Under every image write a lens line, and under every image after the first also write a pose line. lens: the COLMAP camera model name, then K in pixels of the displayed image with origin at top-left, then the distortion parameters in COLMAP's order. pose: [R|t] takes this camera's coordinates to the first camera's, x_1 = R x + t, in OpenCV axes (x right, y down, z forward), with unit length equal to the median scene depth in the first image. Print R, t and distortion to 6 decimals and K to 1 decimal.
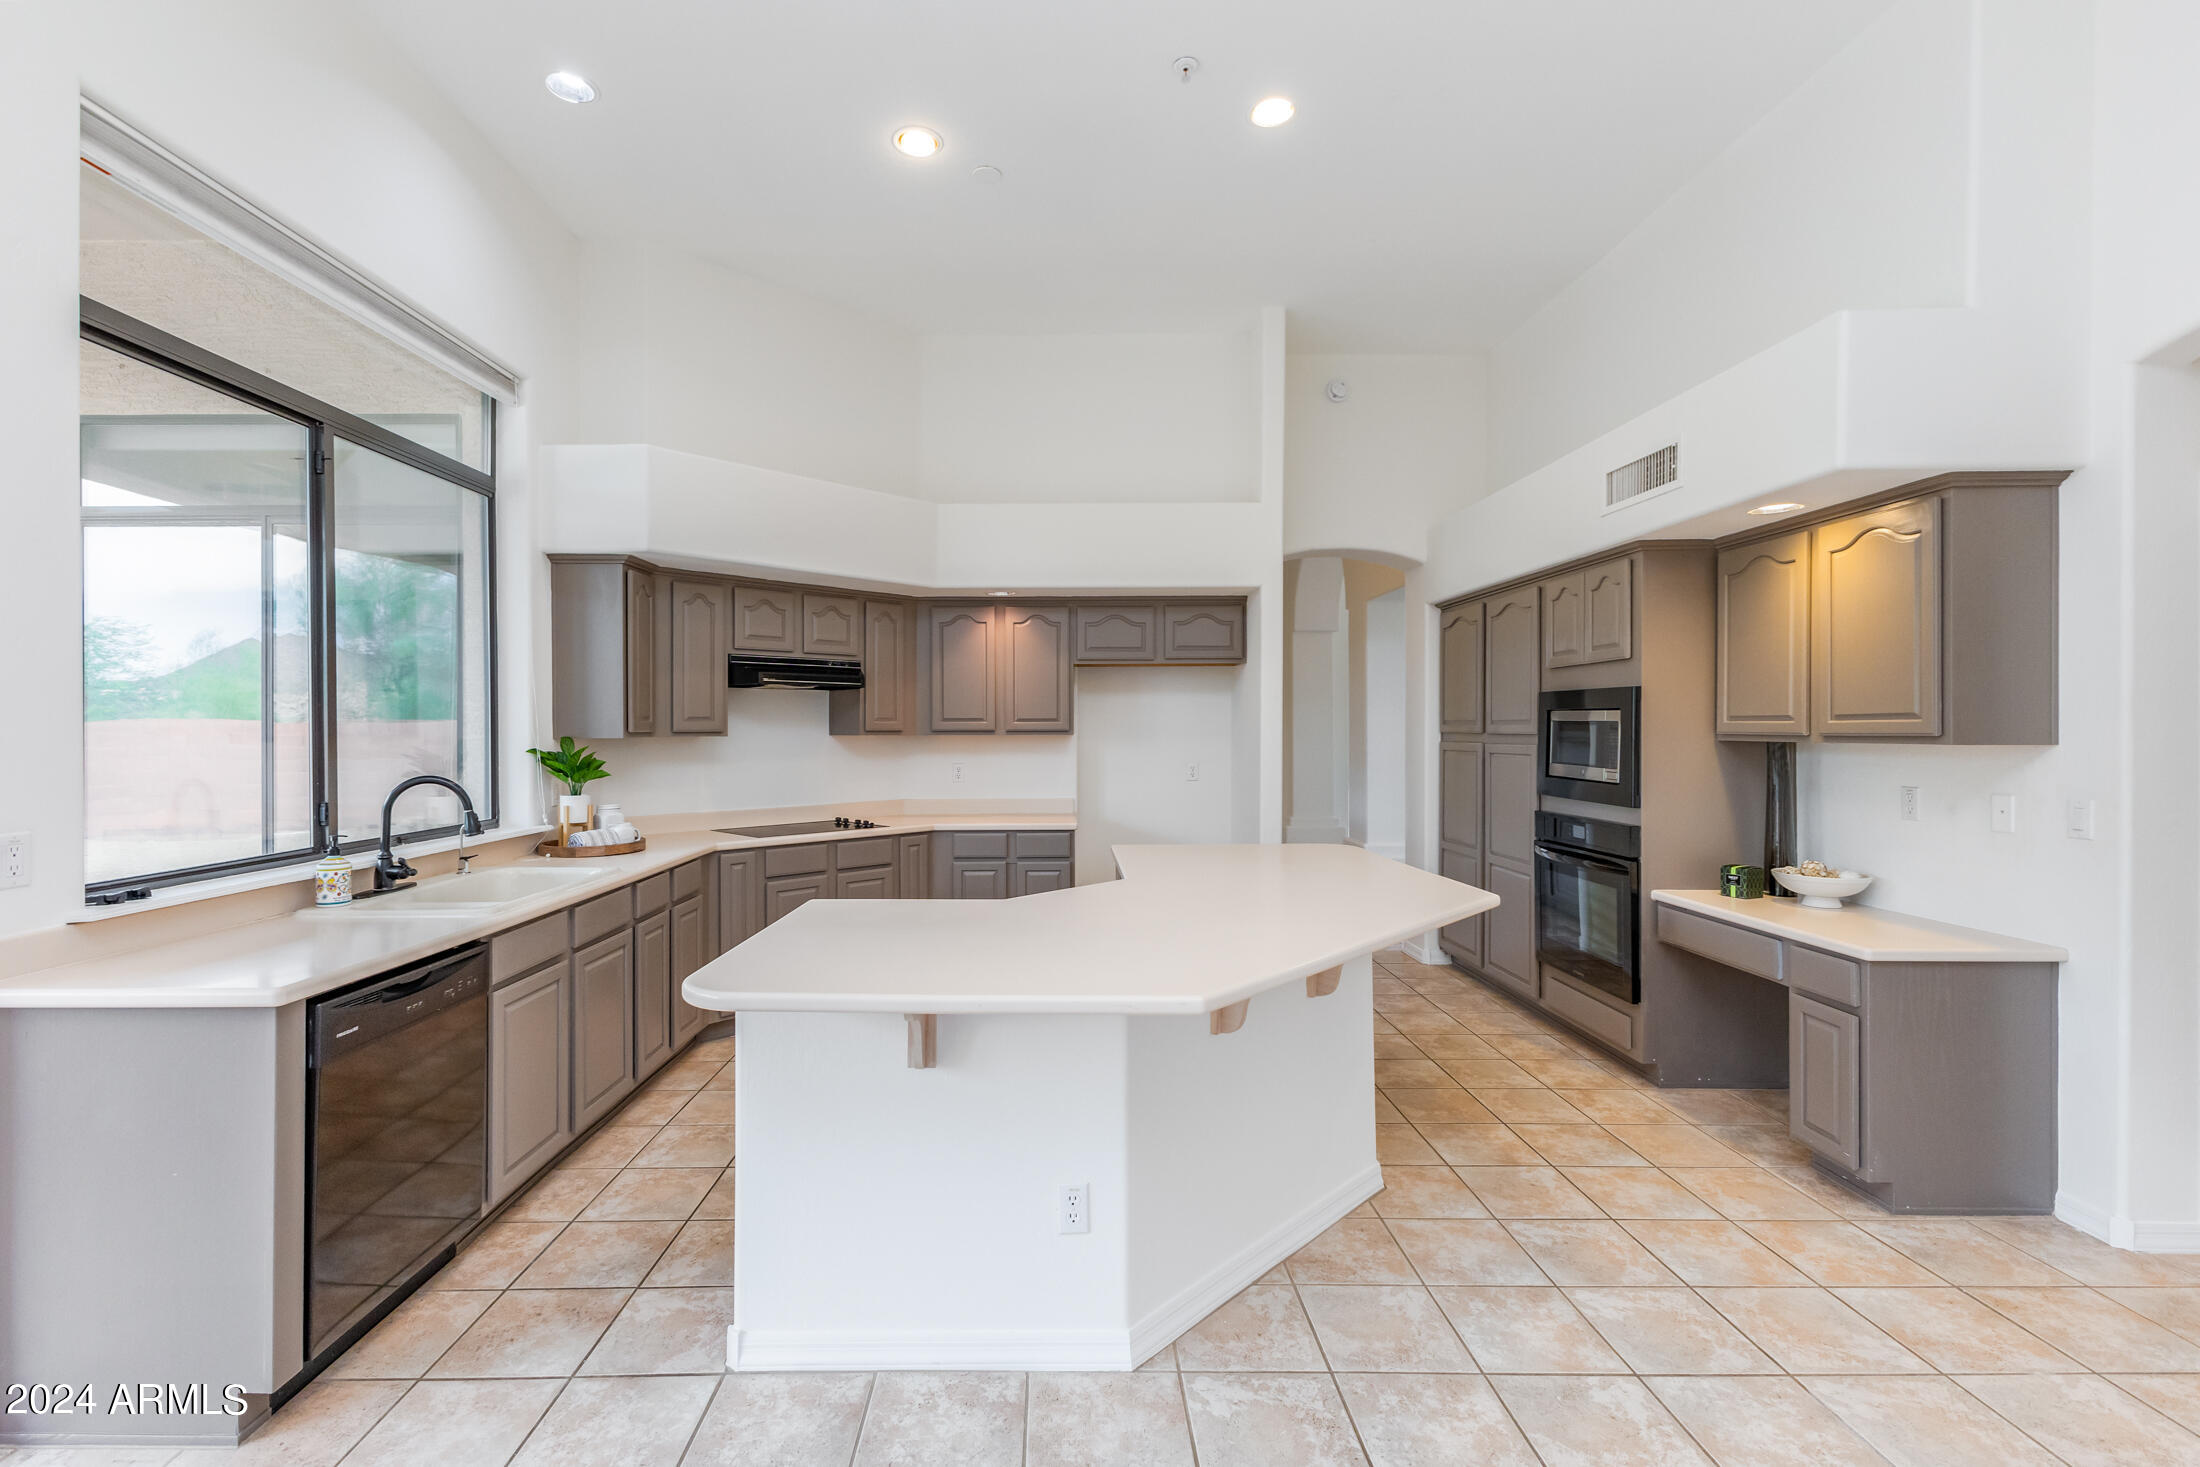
lens RADIAL K [[963.2, 0, 1054.6], [0, 963.2, 733.6], [0, 0, 1]] dist [0.013874, -0.004498]
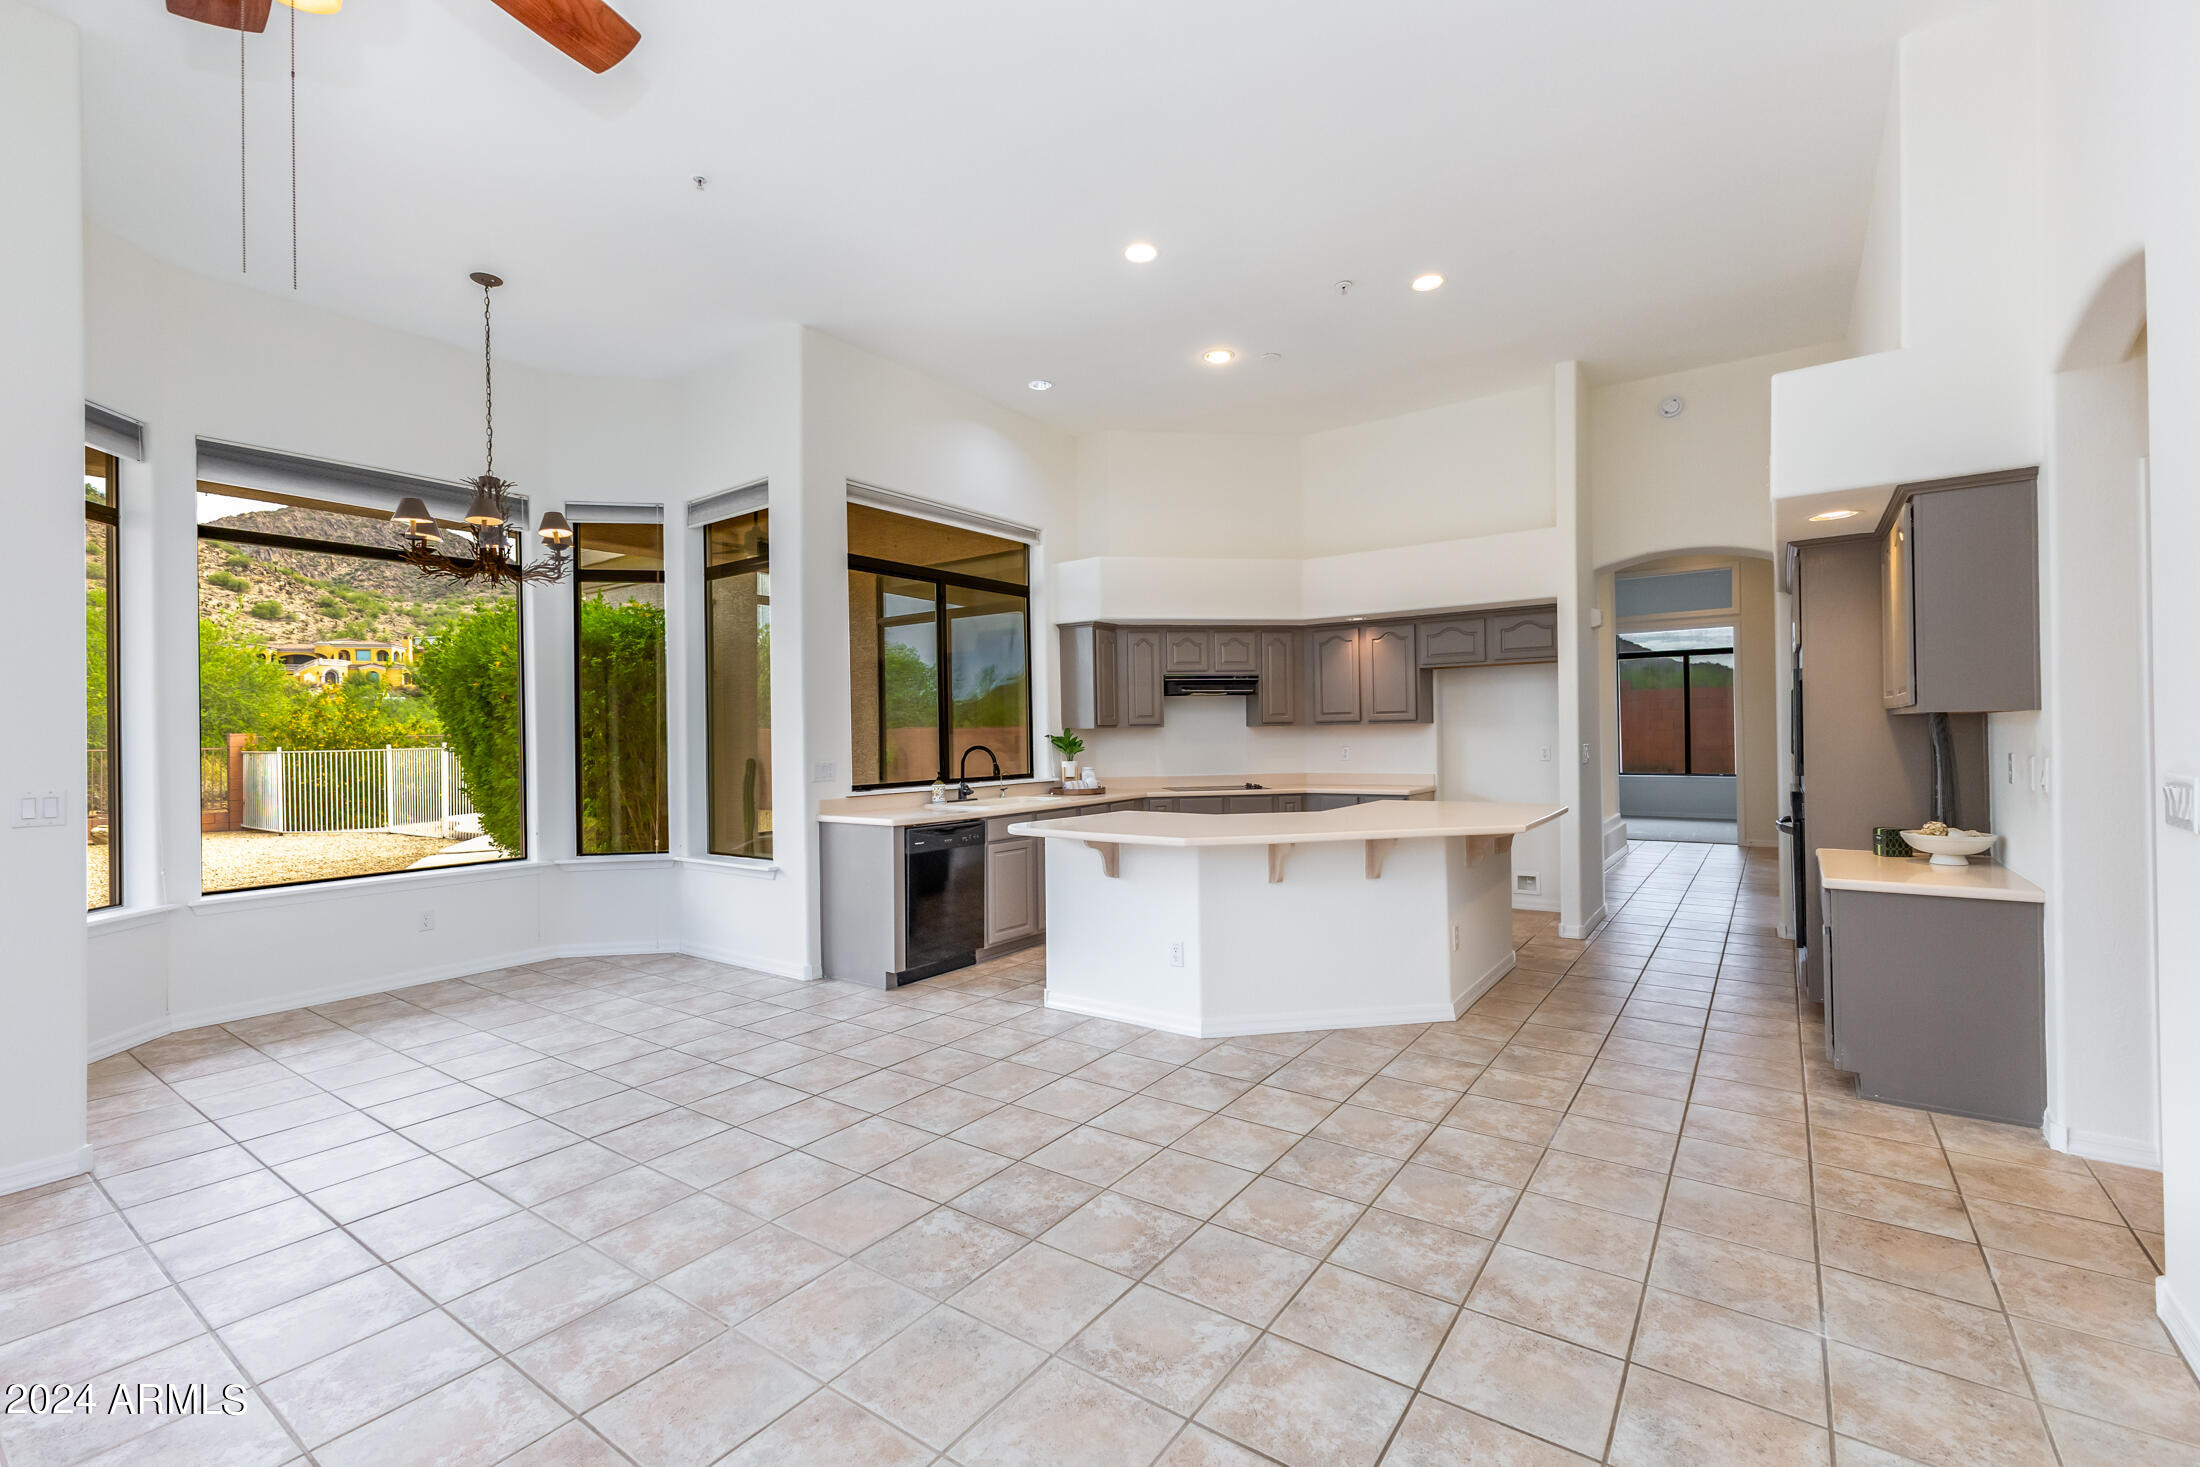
lens RADIAL K [[944.6, 0, 1101.1], [0, 944.6, 726.6], [0, 0, 1]] dist [0.010448, -0.001345]
pose [[0.813656, -0.016635, -0.581108, 0.552452], [0.011732, 0.999857, -0.012194, 0.022882], [0.581228, 0.003104, 0.813735, -0.365092]]
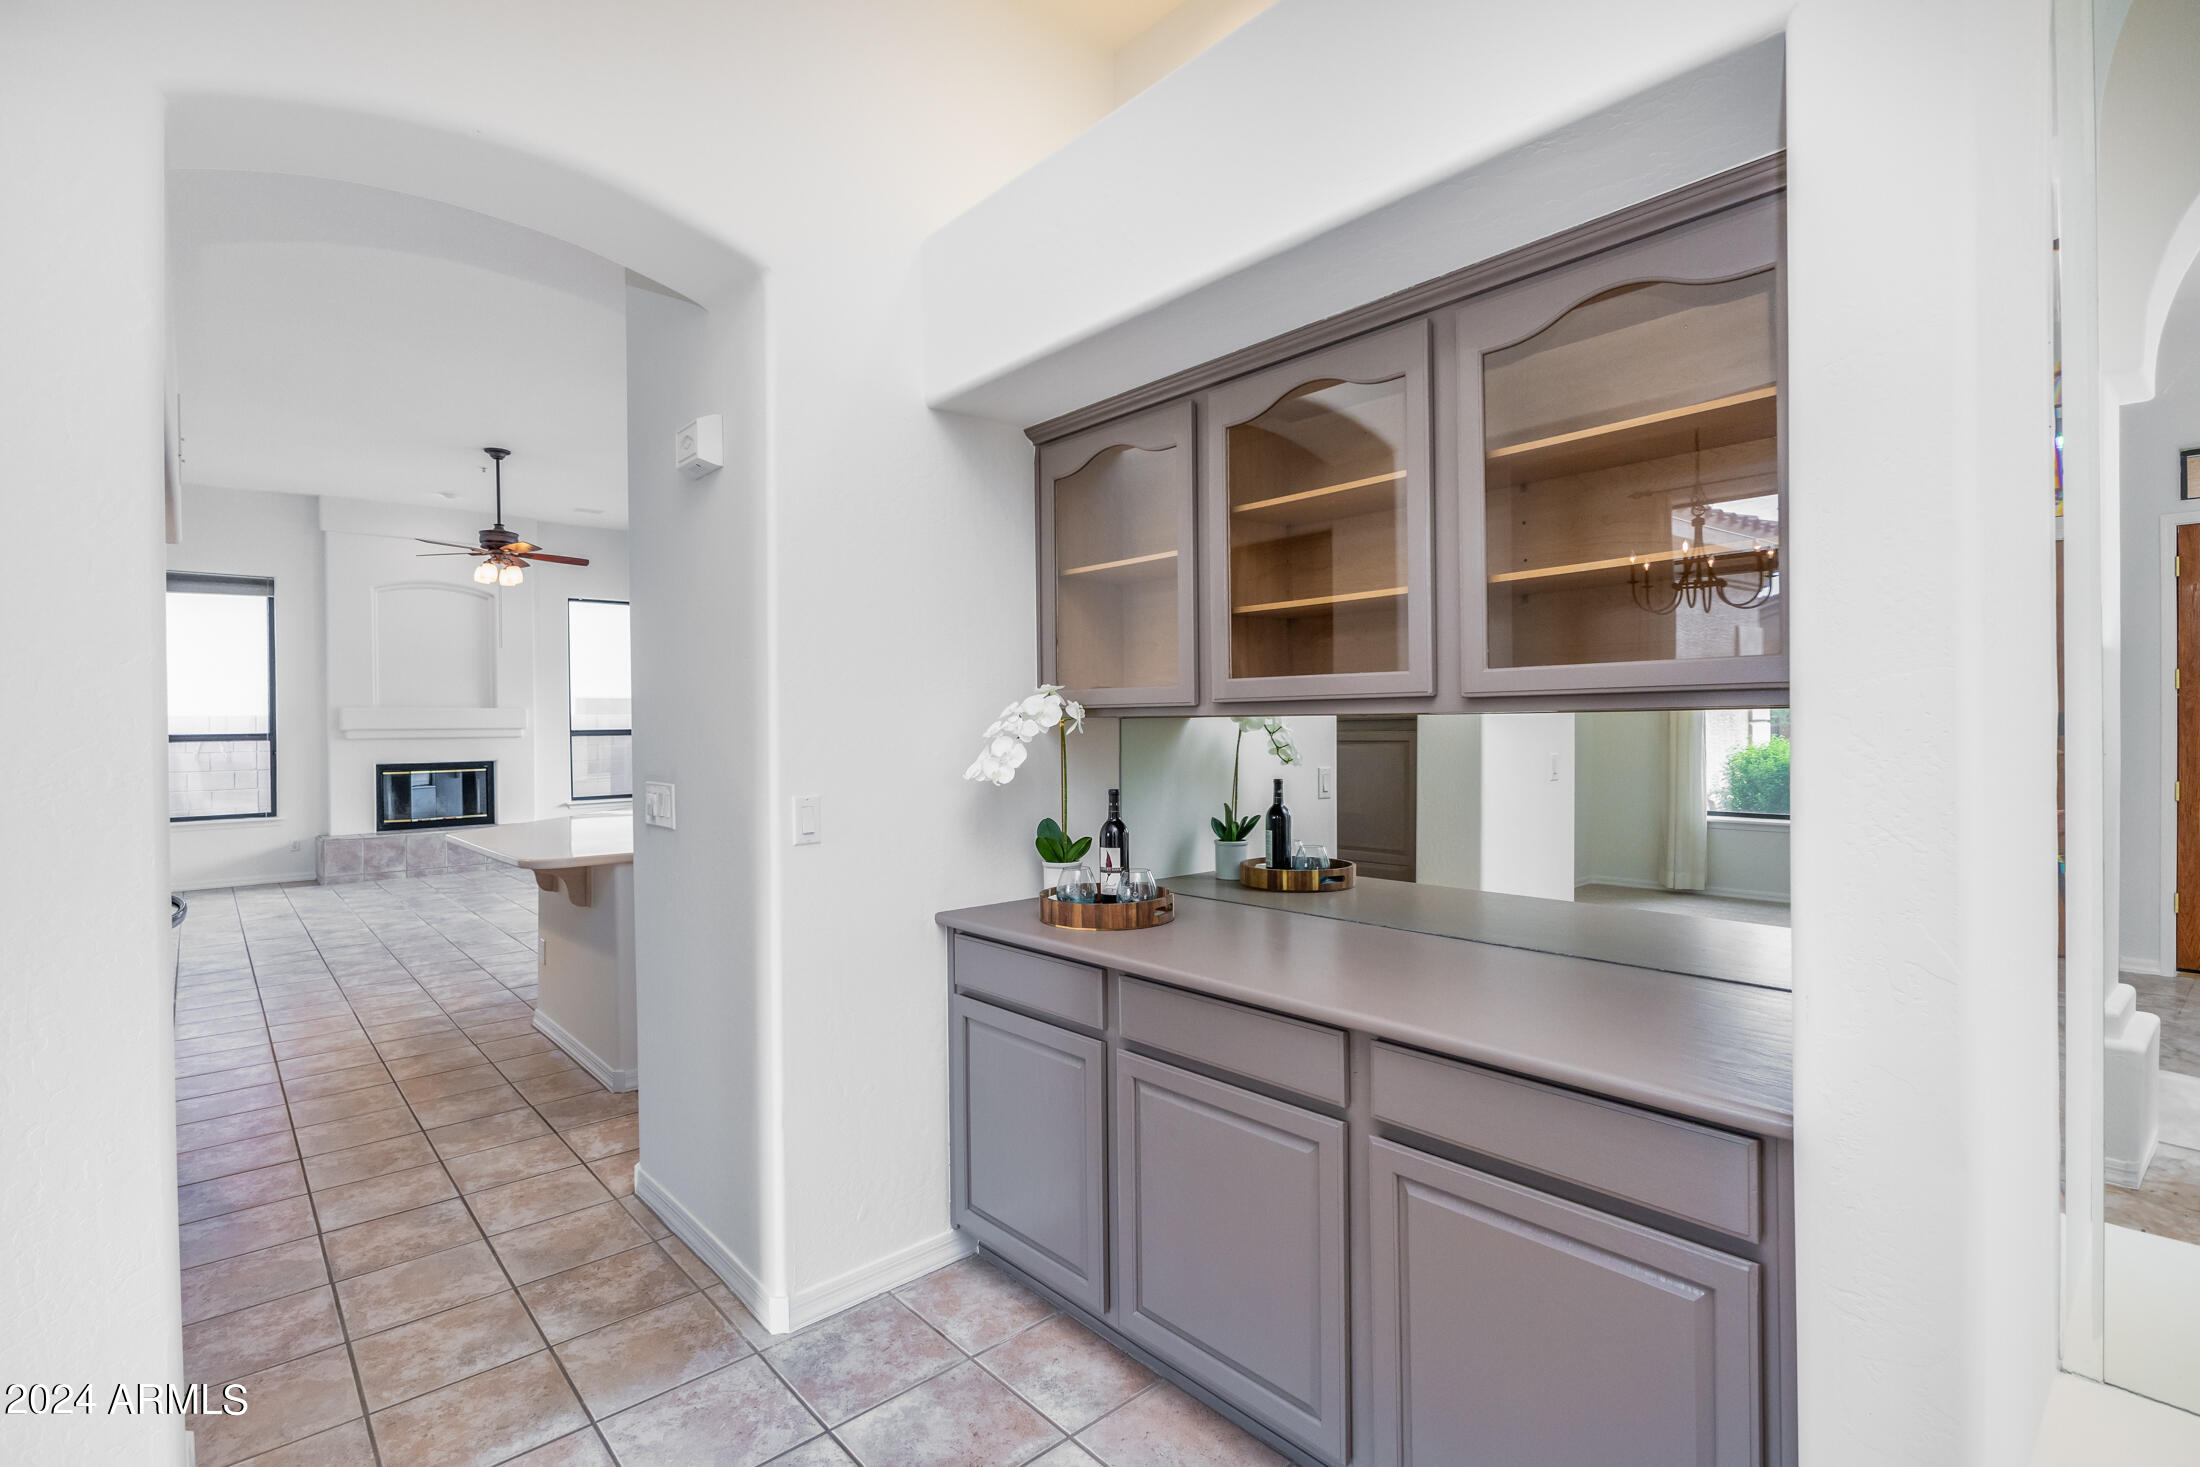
lens RADIAL K [[1009.9, 0, 1103.2], [0, 1009.9, 731.9], [0, 0, 1]] dist [-0.006221, -0.001066]
pose [[-0.742284, 0.014326, -0.669933, 0.537554], [0.009911, 0.999897, 0.010401, 0.002753], [0.670012, 0.001081, -0.742349, 2.045640]]
